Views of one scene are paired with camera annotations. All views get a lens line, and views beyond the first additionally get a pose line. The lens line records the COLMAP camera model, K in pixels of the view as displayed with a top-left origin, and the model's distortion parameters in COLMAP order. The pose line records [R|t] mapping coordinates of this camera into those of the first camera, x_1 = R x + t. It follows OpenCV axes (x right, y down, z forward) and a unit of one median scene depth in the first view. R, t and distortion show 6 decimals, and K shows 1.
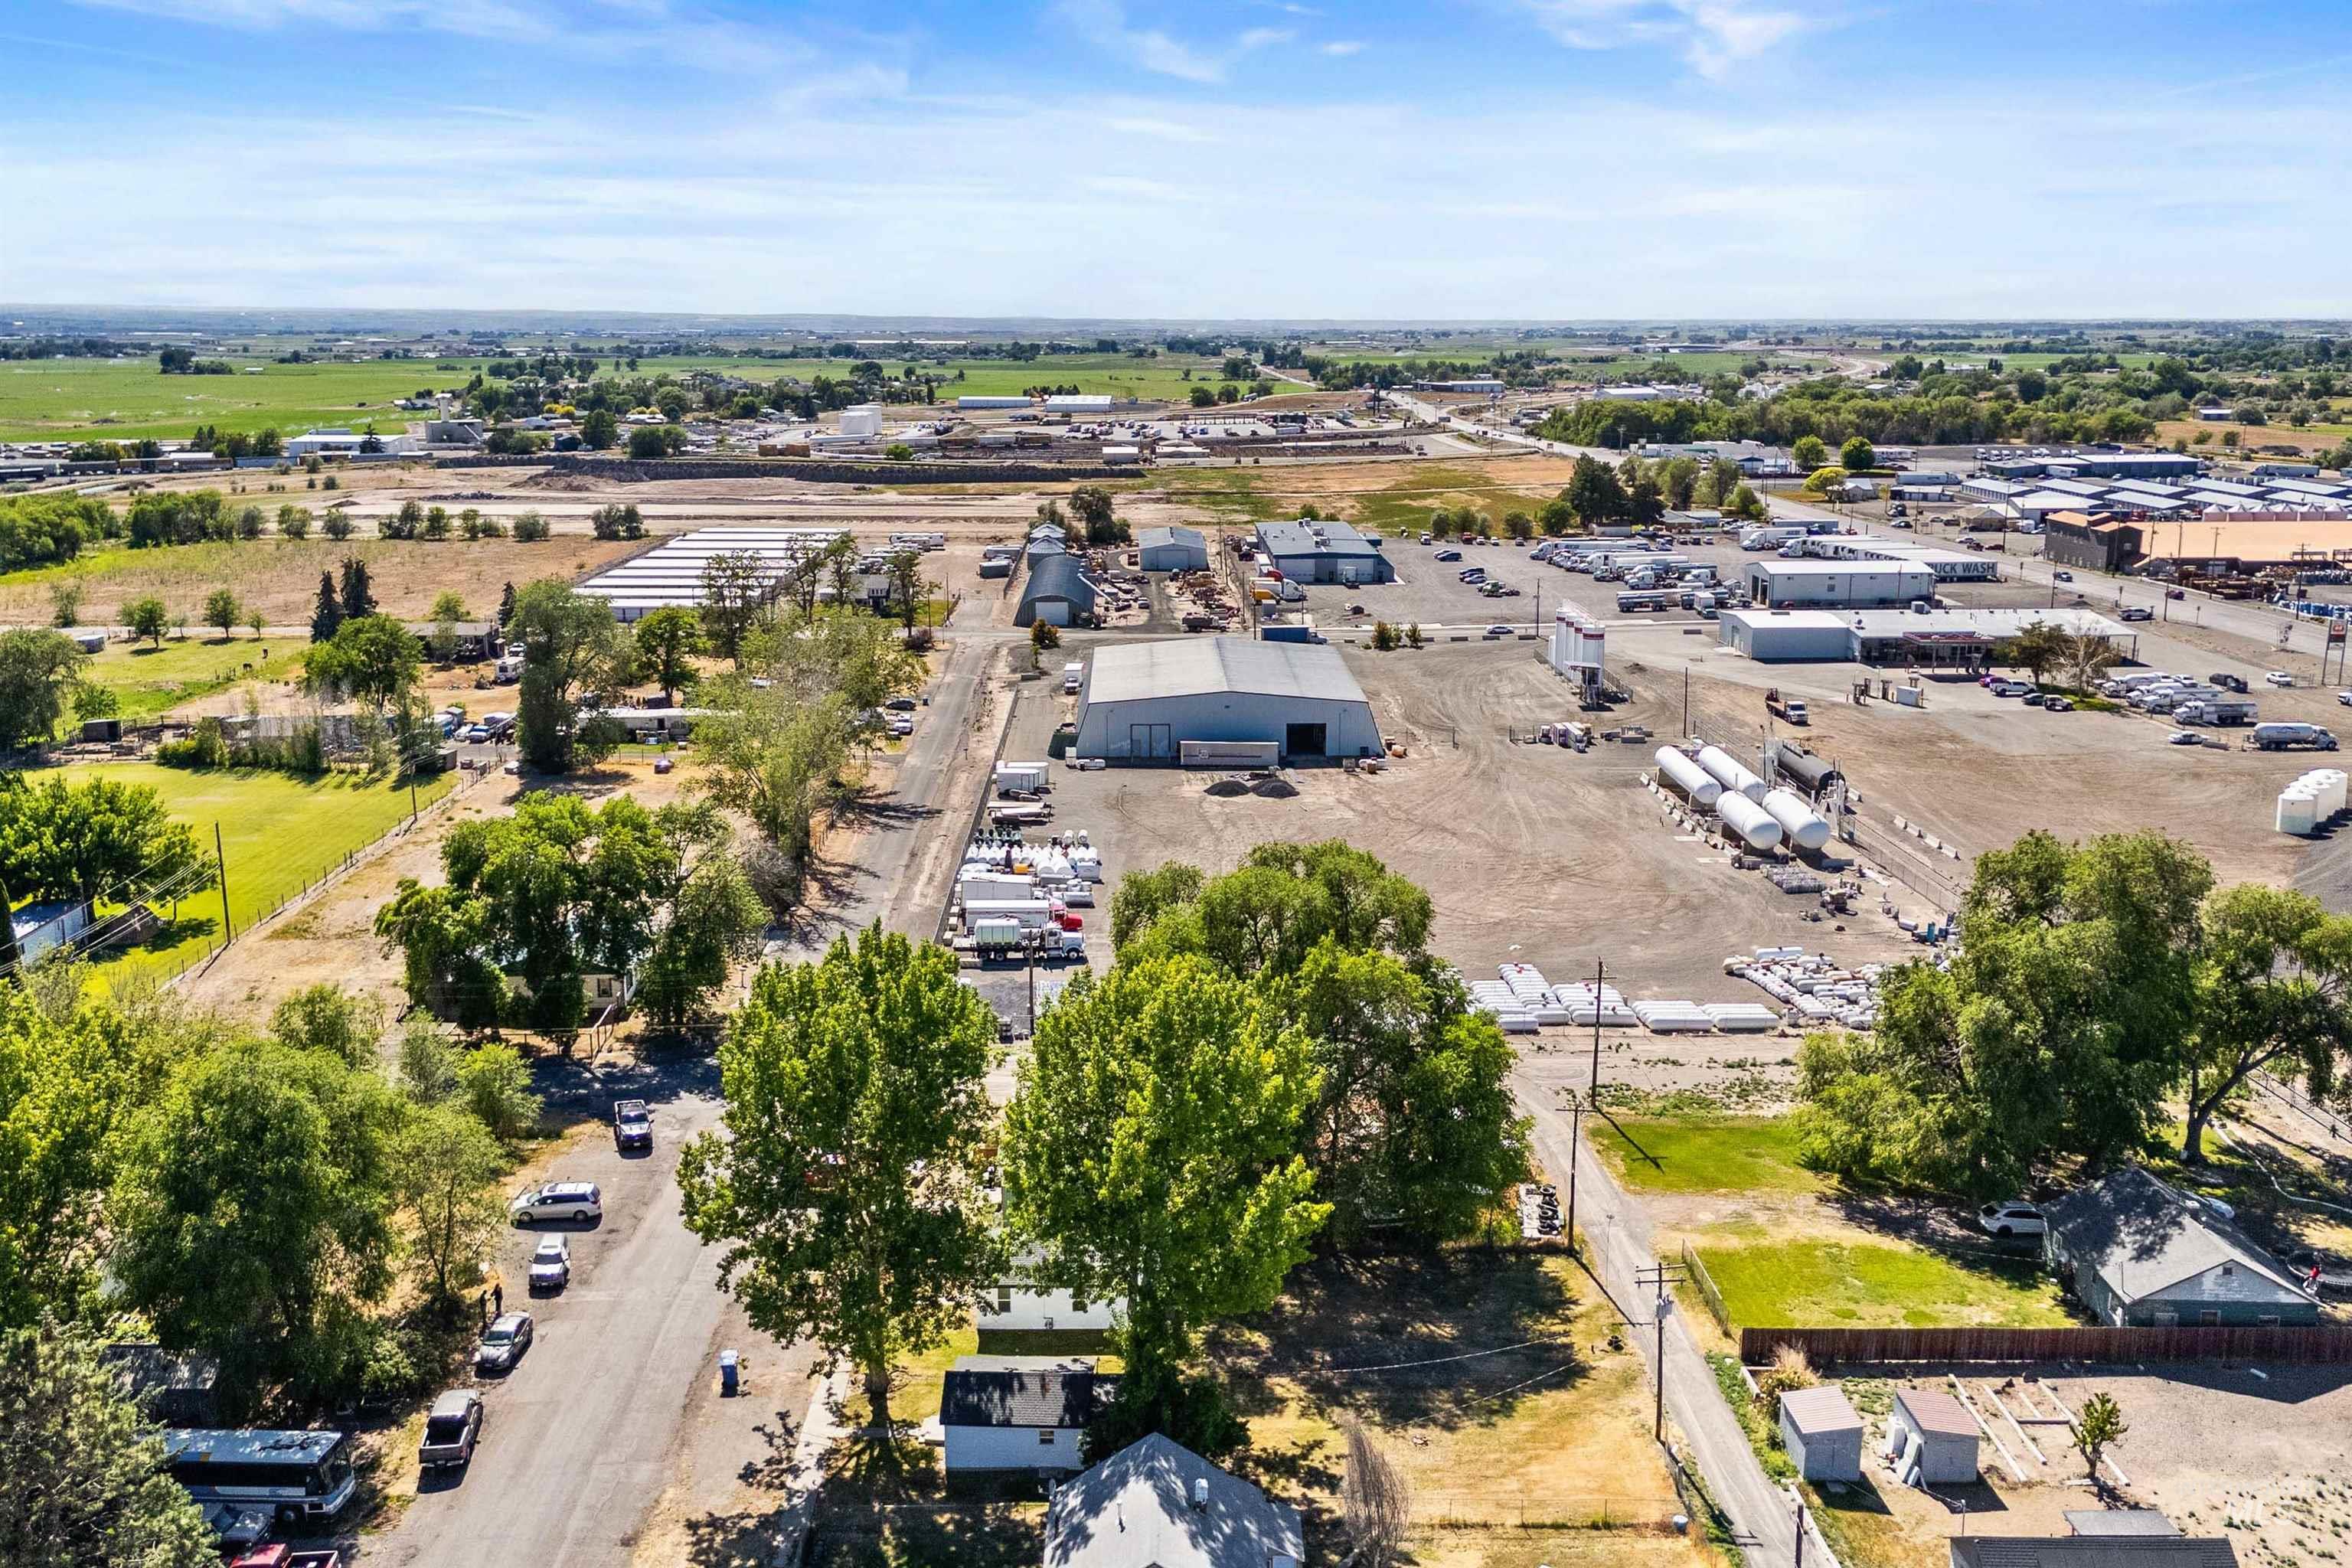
lens RADIAL K [[2102.3, 0, 1187.1], [0, 2102.3, 781.8], [0, 0, 1]] dist [0.082005, -0.071096]
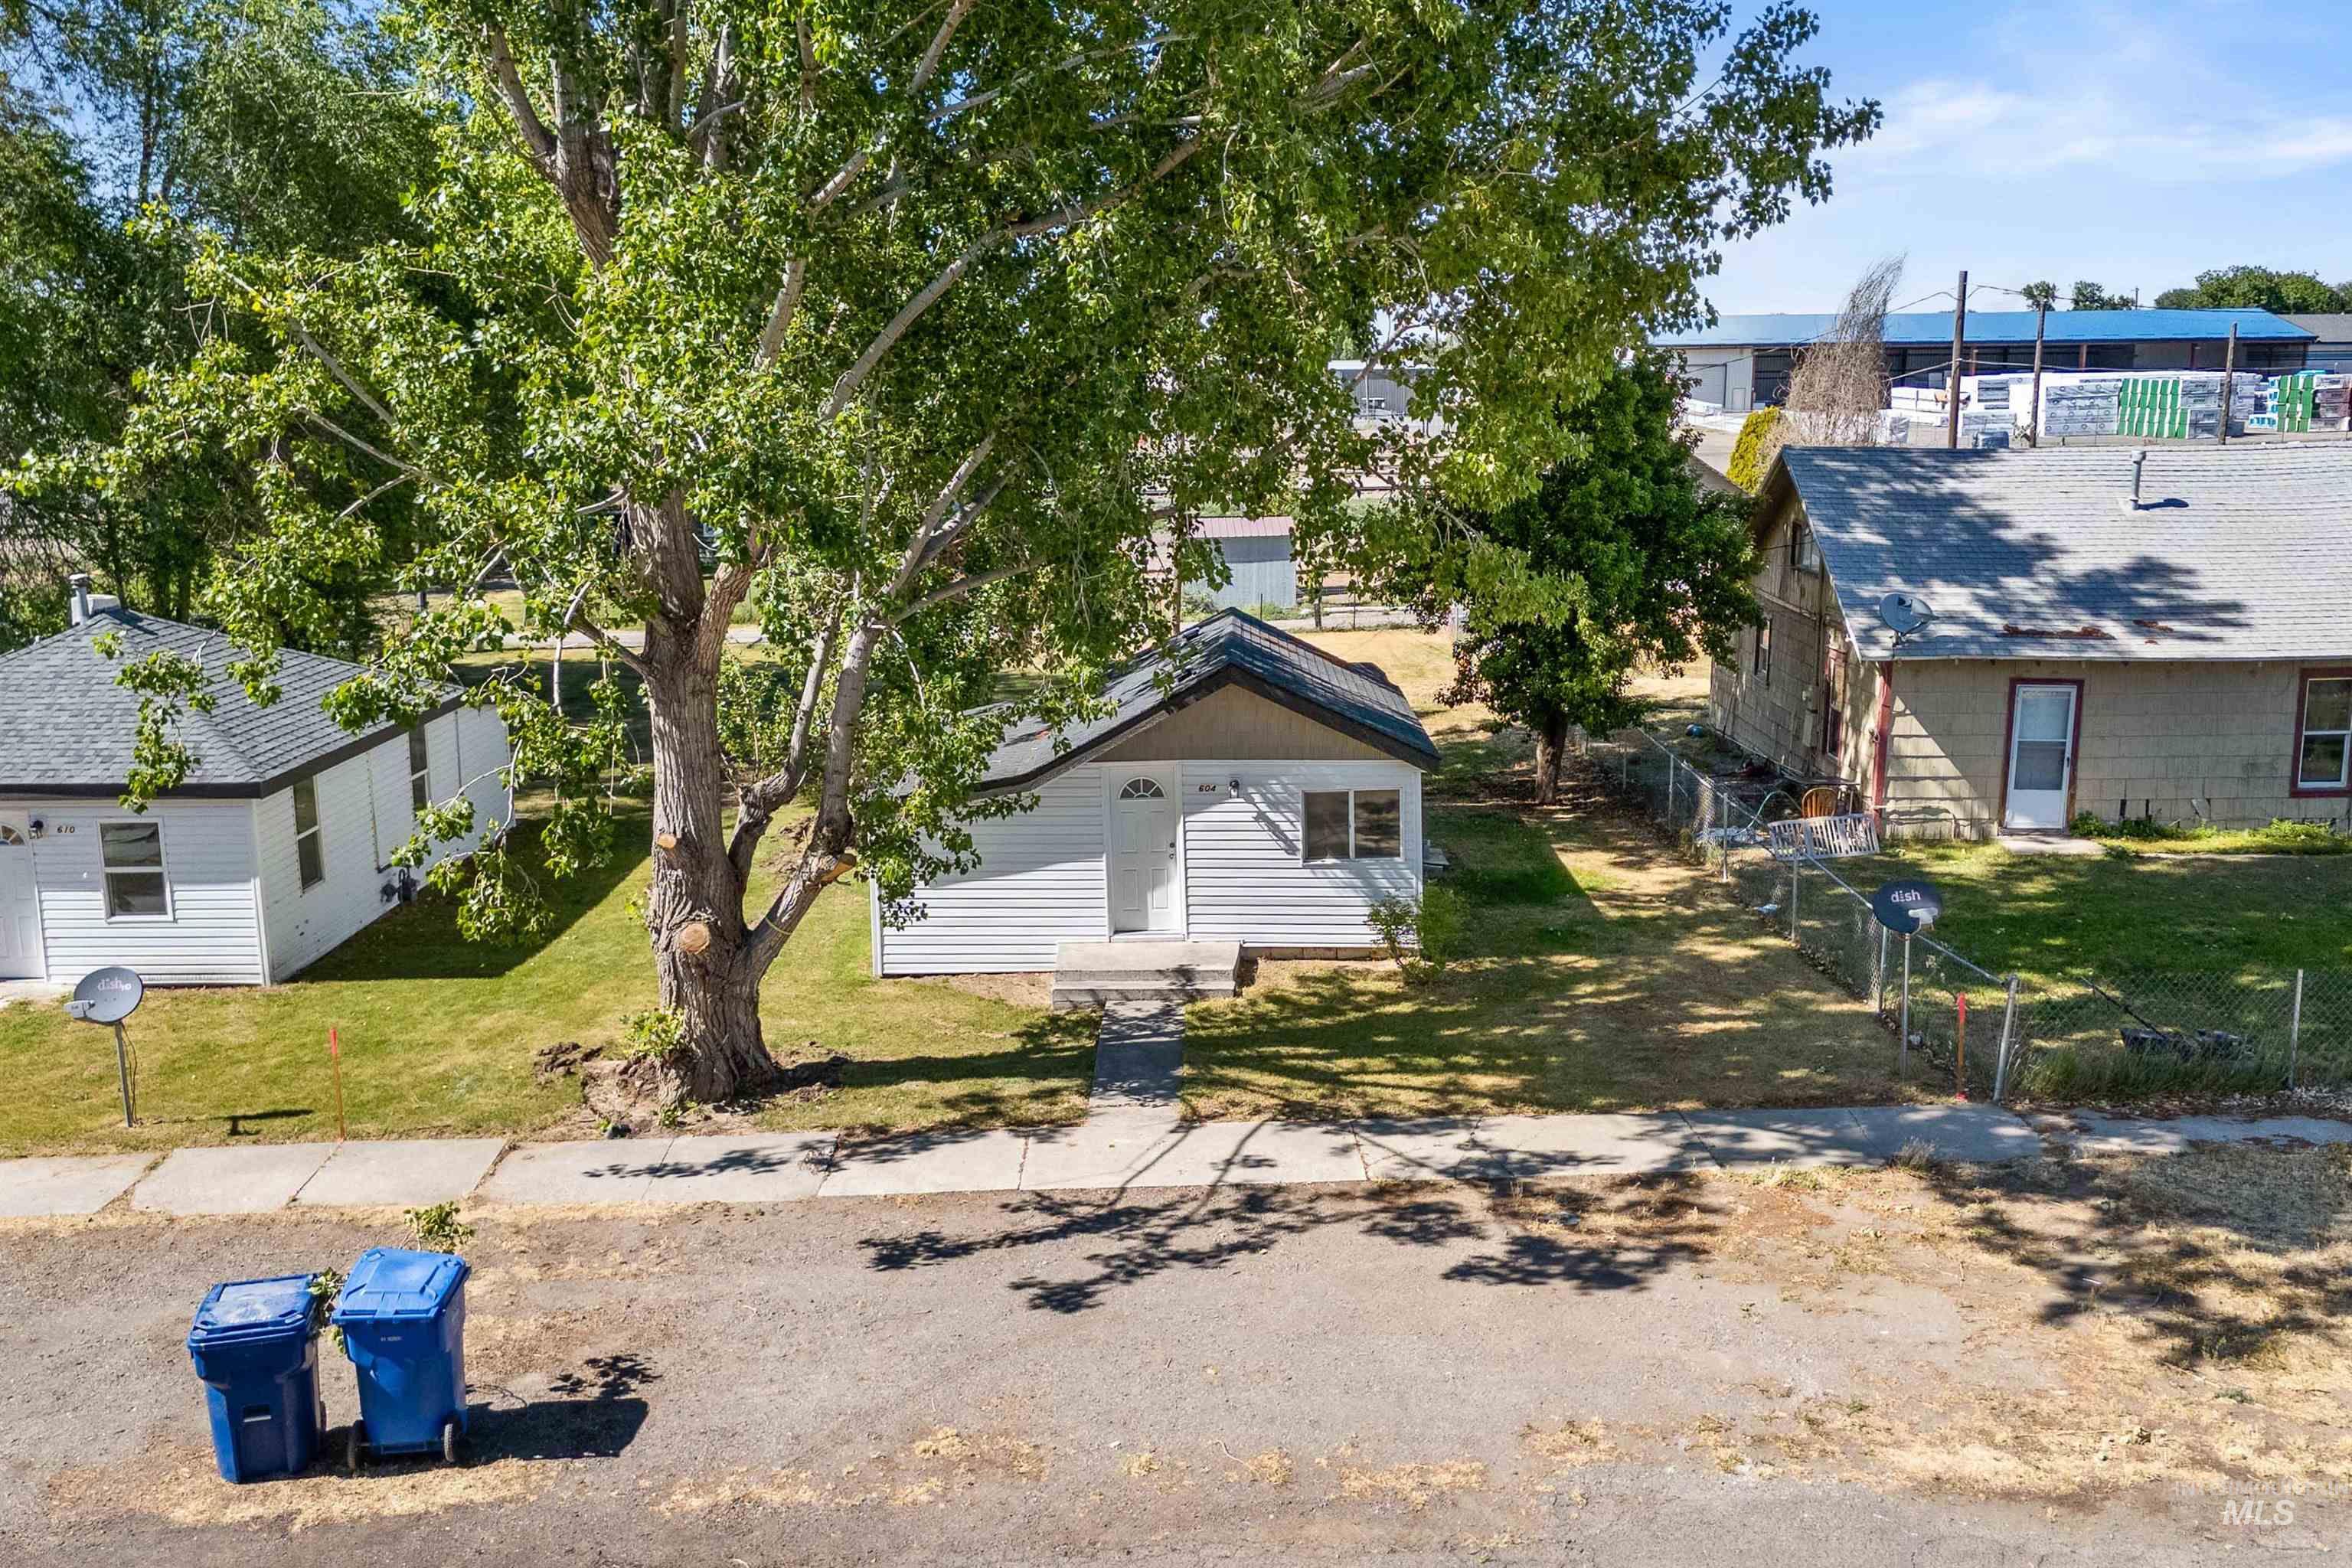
lens RADIAL K [[2102.3, 0, 1183.4], [0, 2102.3, 790.9], [0, 0, 1]] dist [0.082005, -0.071096]
pose [[0.004106, -0.205858, 0.978573, -0.324231], [0.222541, 0.954229, 0.199803, 0.216746], [-0.974915, 0.216953, 0.049731, 0.891665]]
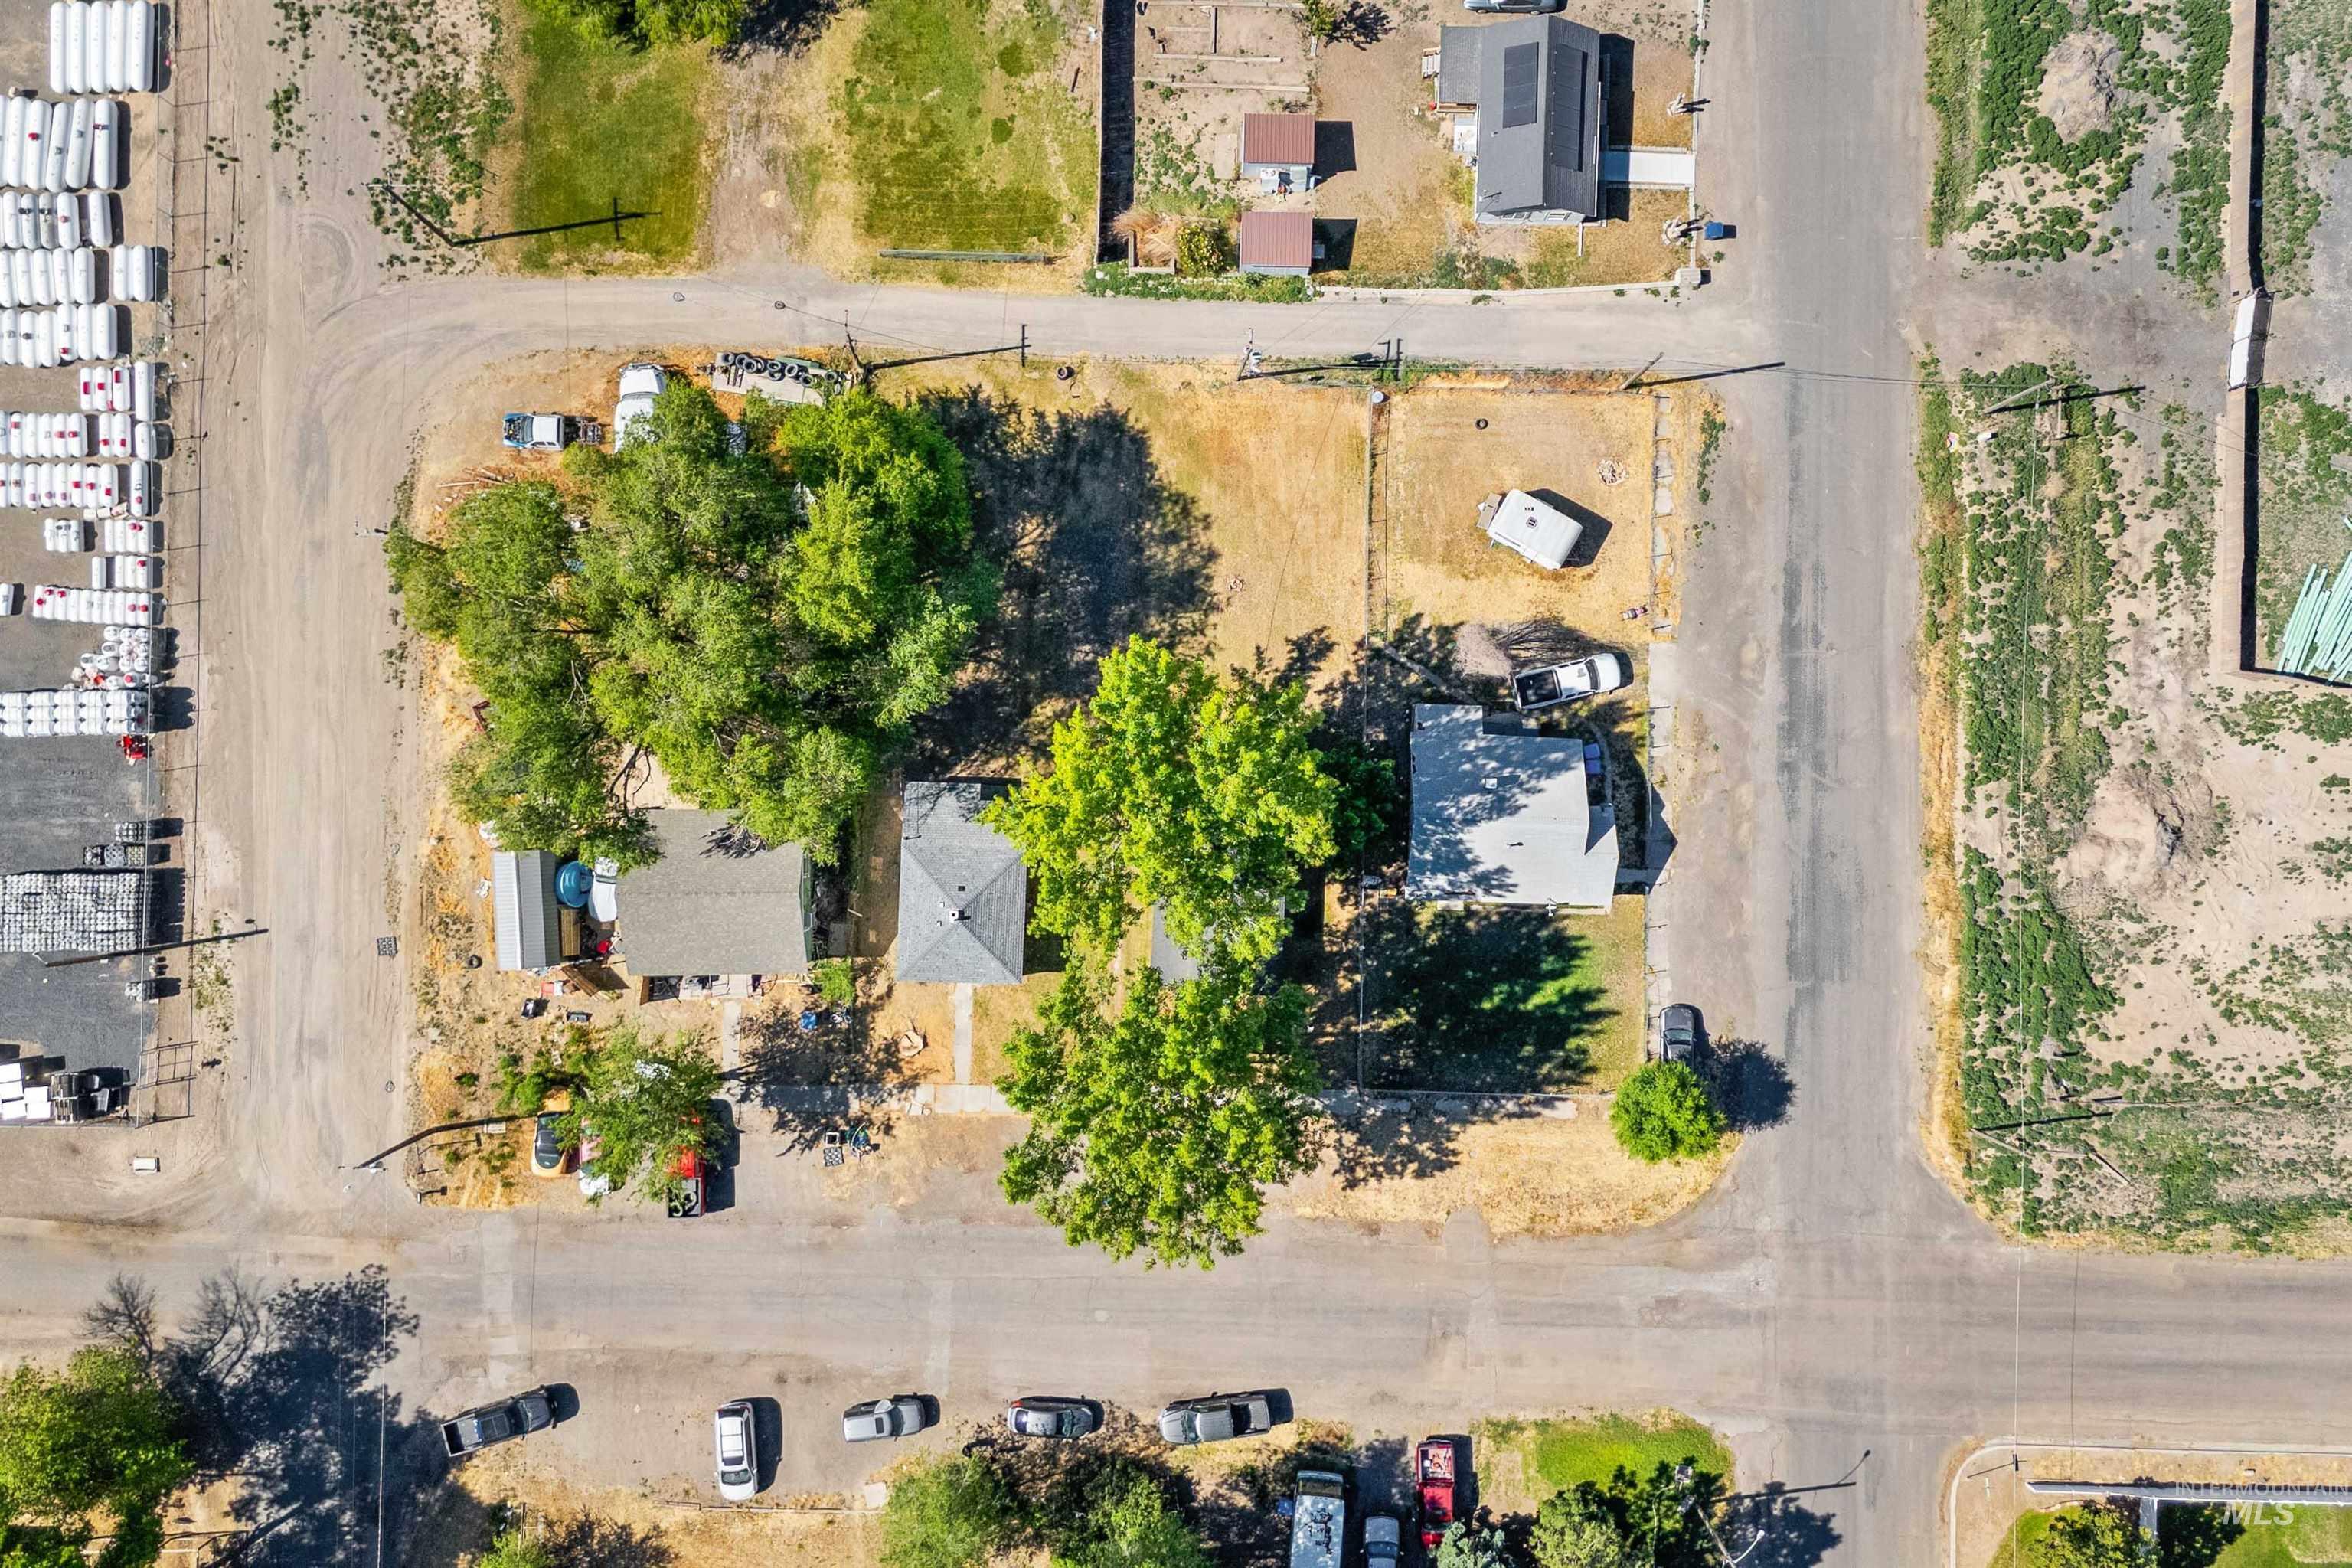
lens RADIAL K [[2102.3, 0, 1182.7], [0, 2102.3, 786.1], [0, 0, 1]] dist [0.082005, -0.071096]
pose [[0.042652, -0.998981, 0.014770, -0.017731], [0.200714, 0.023050, 0.979379, -0.750785], [-0.978721, -0.038808, 0.201493, 0.719796]]
